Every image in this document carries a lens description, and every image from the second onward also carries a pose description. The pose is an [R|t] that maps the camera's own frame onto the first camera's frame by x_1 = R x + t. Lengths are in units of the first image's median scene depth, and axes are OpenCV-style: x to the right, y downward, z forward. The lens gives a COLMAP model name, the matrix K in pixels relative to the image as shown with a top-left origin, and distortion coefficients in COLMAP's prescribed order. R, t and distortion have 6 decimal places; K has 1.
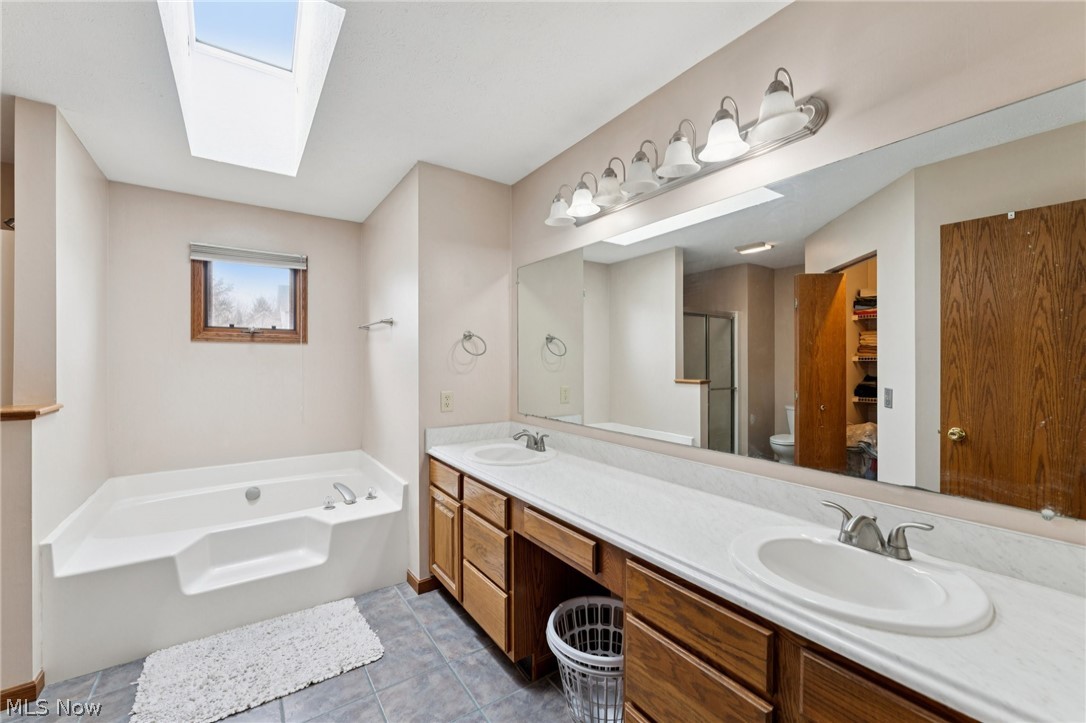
lens RADIAL K [[434.4, 0, 542.3], [0, 434.4, 360.7], [0, 0, 1]] dist [-0.000224, 0.000103]
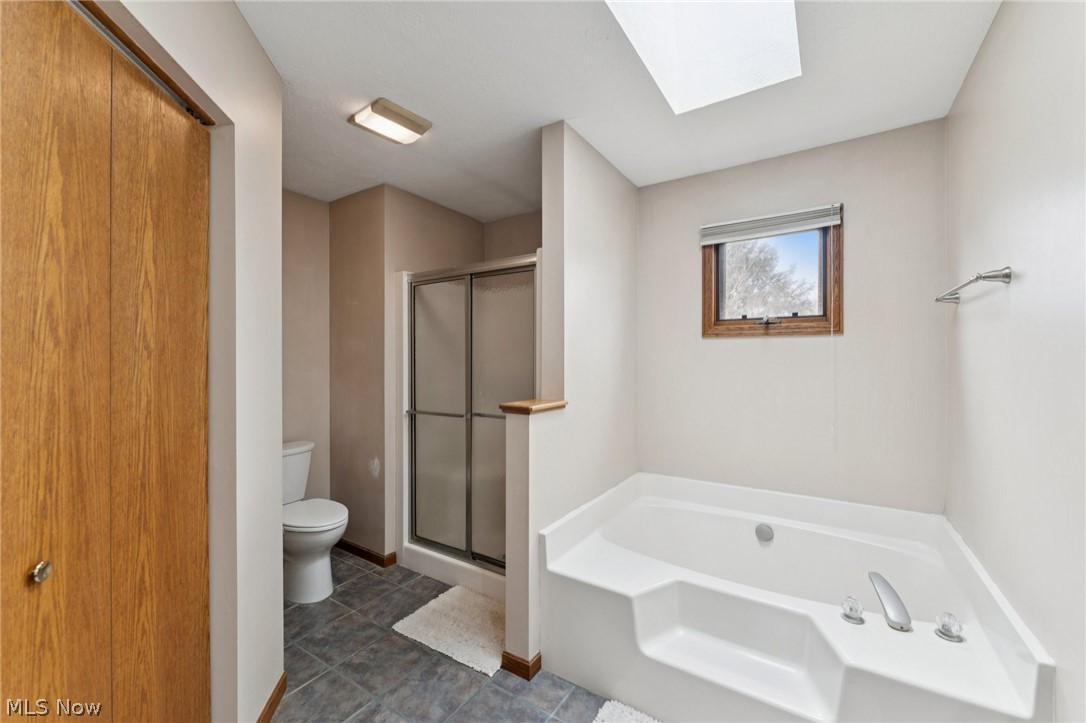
lens RADIAL K [[434.4, 0, 542.3], [0, 434.4, 360.7], [0, 0, 1]] dist [-0.000224, 0.000103]
pose [[0.366291, 0.002137, -0.930498, -0.099833], [0.001705, 0.999994, 0.002968, -0.000951], [0.930499, -0.002673, 0.366285, 0.373464]]
